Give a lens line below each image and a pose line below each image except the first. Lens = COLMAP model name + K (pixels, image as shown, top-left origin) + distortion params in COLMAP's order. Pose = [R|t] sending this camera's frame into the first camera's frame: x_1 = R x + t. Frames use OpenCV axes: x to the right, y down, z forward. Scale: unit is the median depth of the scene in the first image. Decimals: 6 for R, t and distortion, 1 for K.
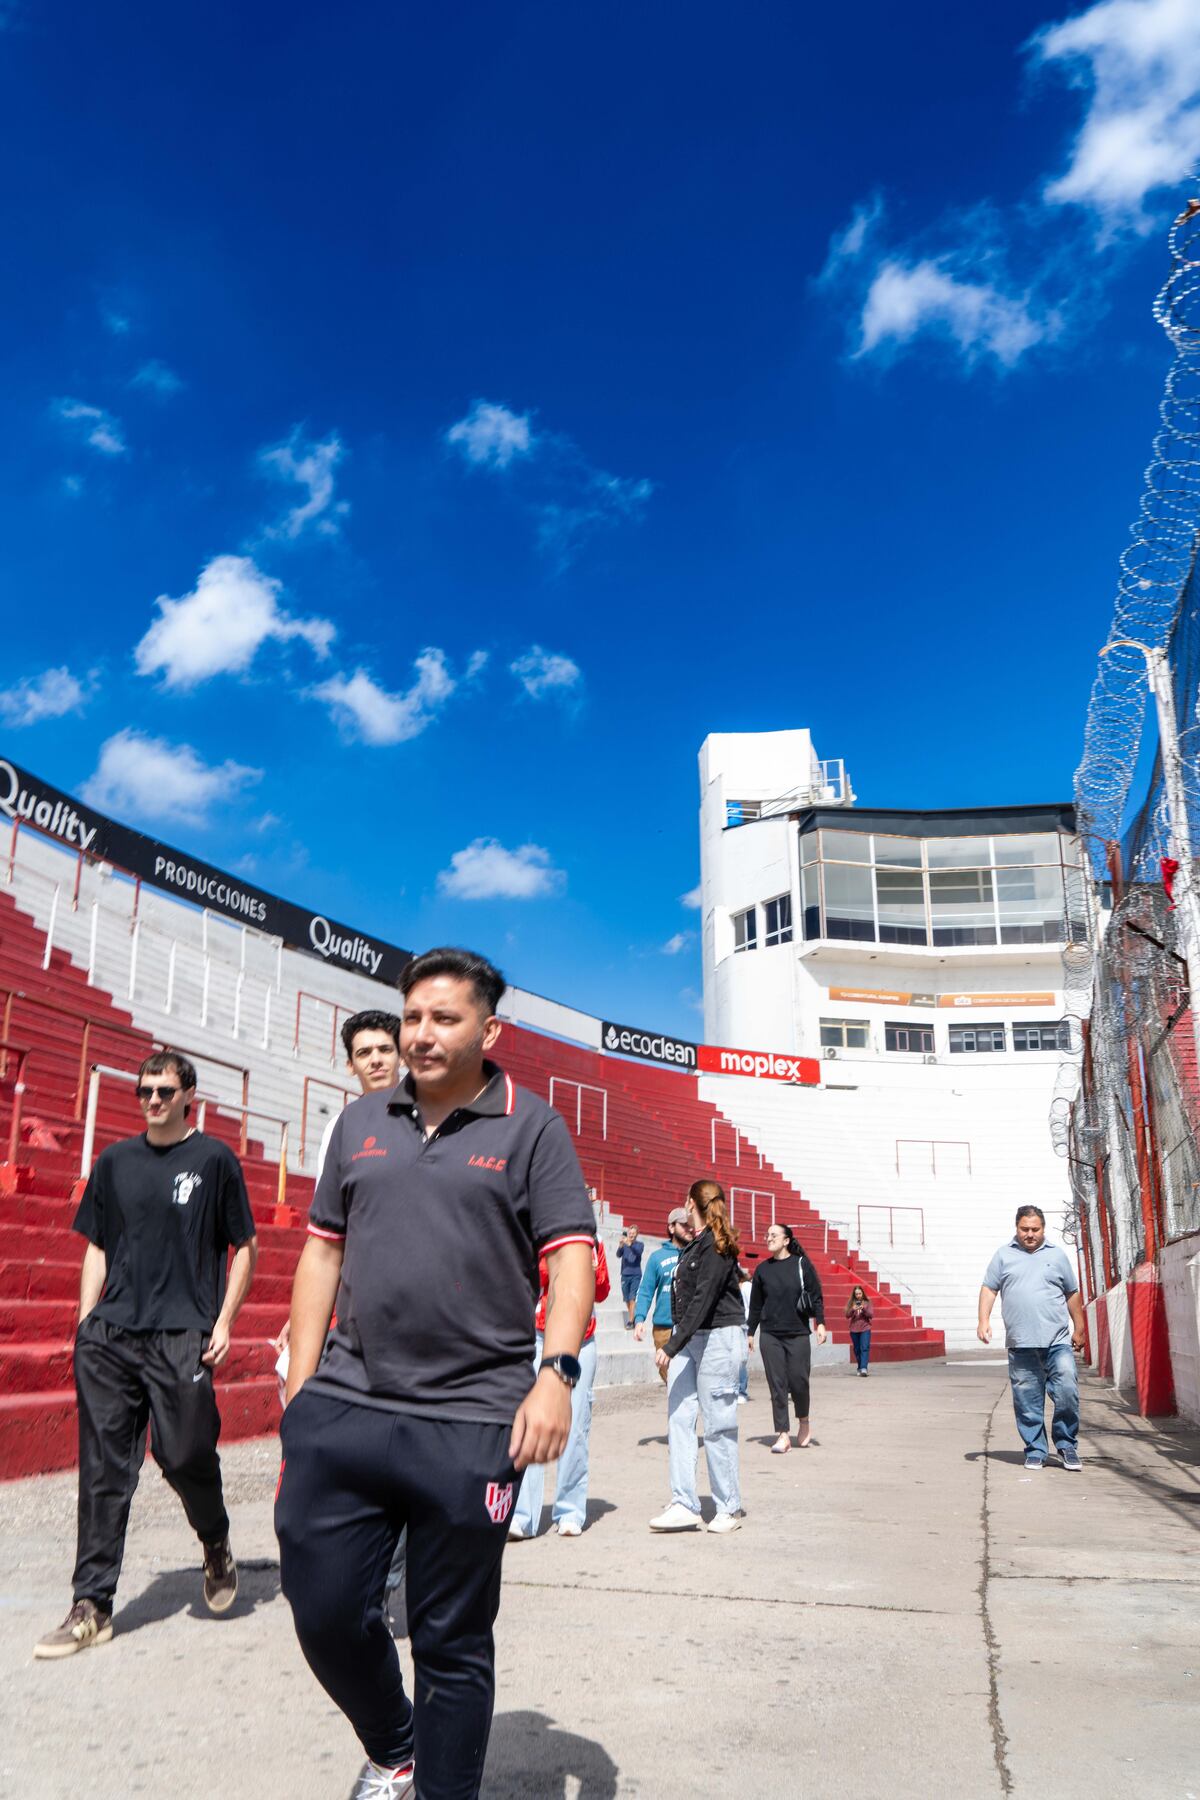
lens RADIAL K [[1430.1, 0, 600.0], [0, 1430.1, 900.0], [0, 0, 1]] dist [-0.001747, -0.007804]
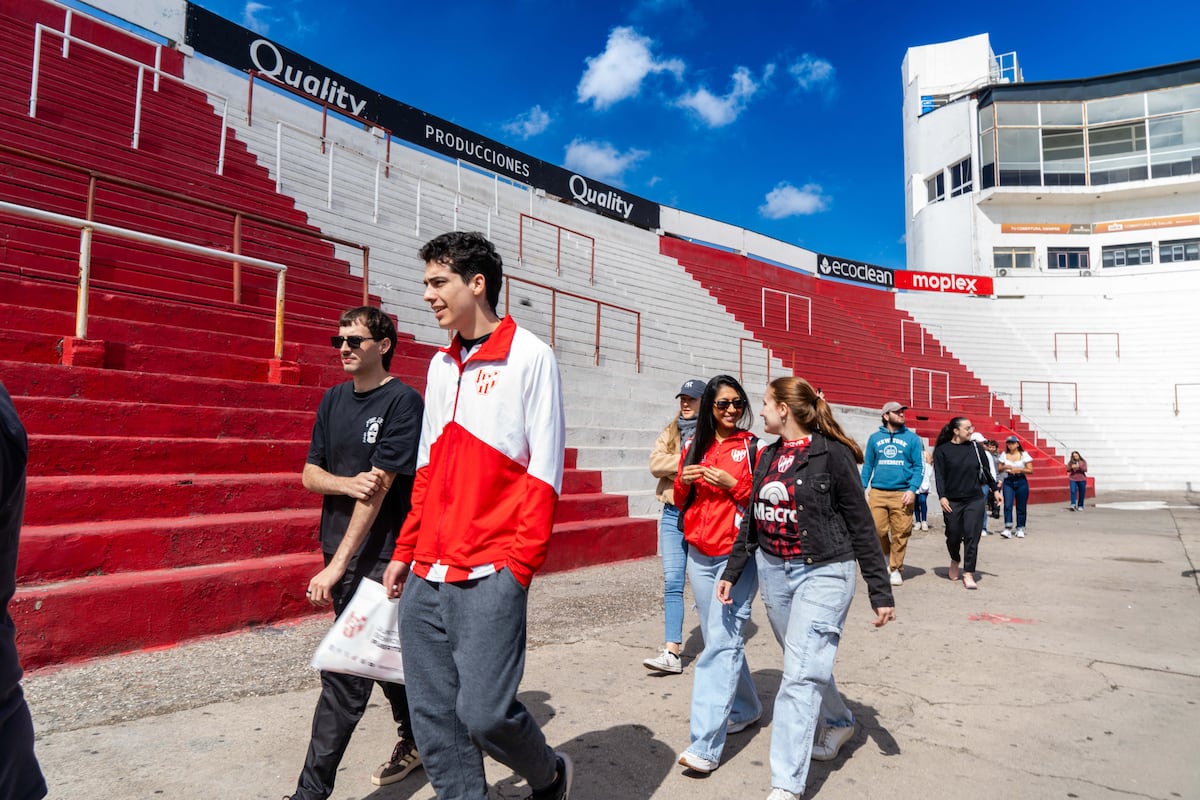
lens RADIAL K [[793.1, 0, 583.6], [0, 793.1, 395.1], [0, 0, 1]] dist [-0.032011, 0.005624]
pose [[0.943837, -0.013891, -0.330120, 0.031551], [0.082605, 0.977309, 0.195049, 0.041954], [0.319920, -0.211364, 0.923567, 0.164114]]
